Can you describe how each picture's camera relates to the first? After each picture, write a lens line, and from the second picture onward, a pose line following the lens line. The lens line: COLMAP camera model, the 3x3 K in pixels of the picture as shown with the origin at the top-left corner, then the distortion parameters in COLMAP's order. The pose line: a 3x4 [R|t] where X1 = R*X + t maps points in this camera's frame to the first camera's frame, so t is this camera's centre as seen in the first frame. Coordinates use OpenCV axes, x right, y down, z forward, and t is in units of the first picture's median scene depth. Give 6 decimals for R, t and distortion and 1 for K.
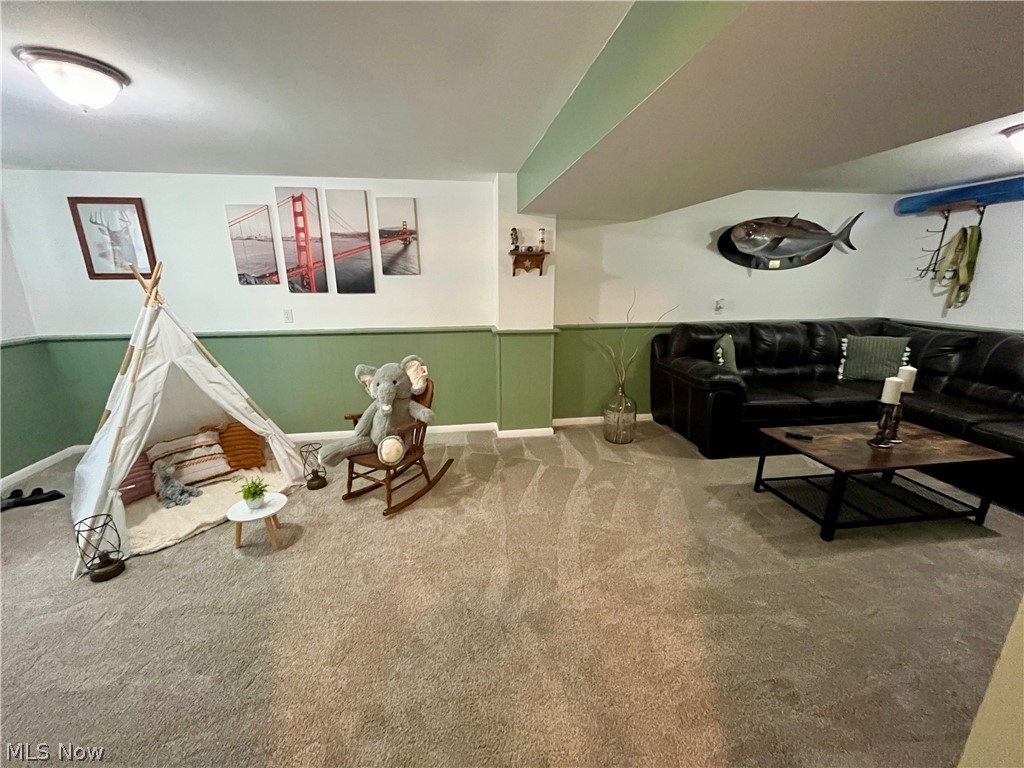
lens RADIAL K [[415.2, 0, 509.4], [0, 415.2, 386.0], [0, 0, 1]] dist [0.000856, -0.000112]
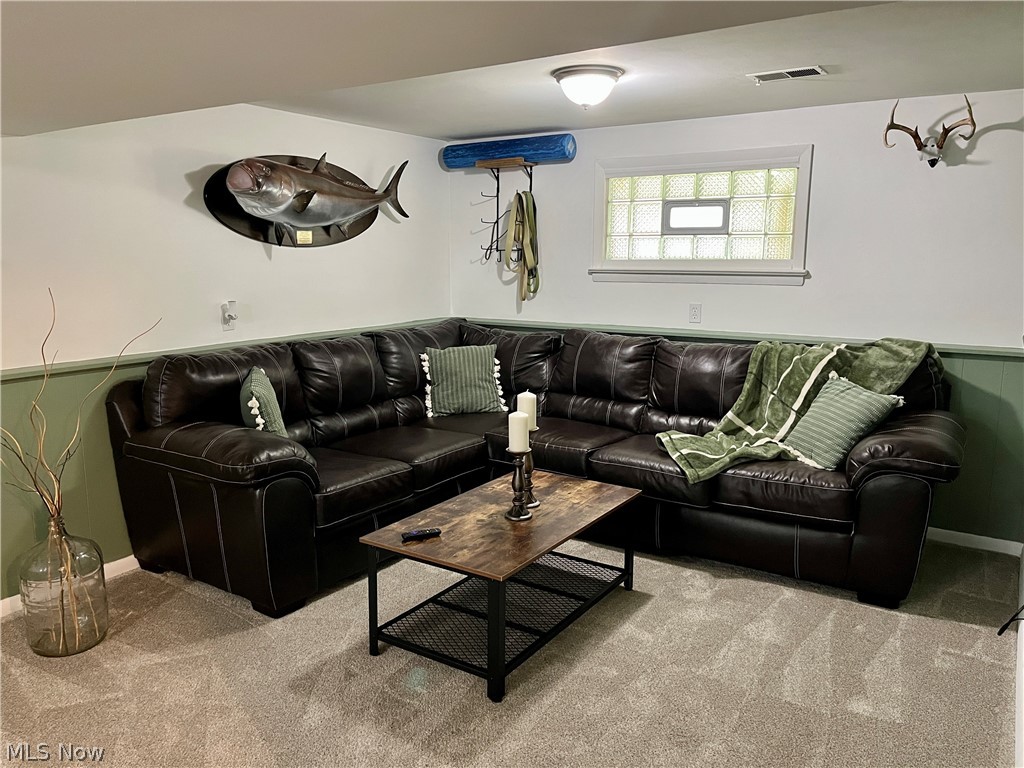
lens RADIAL K [[783.1, 0, 510.5], [0, 783.1, 388.9], [0, 0, 1]] dist [0.058580, -0.078900]
pose [[0.665791, -0.128832, 0.734932, 0.004141], [0.191105, 0.981569, -0.001058, -0.037442], [-0.721250, 0.141153, 0.678140, 0.101773]]
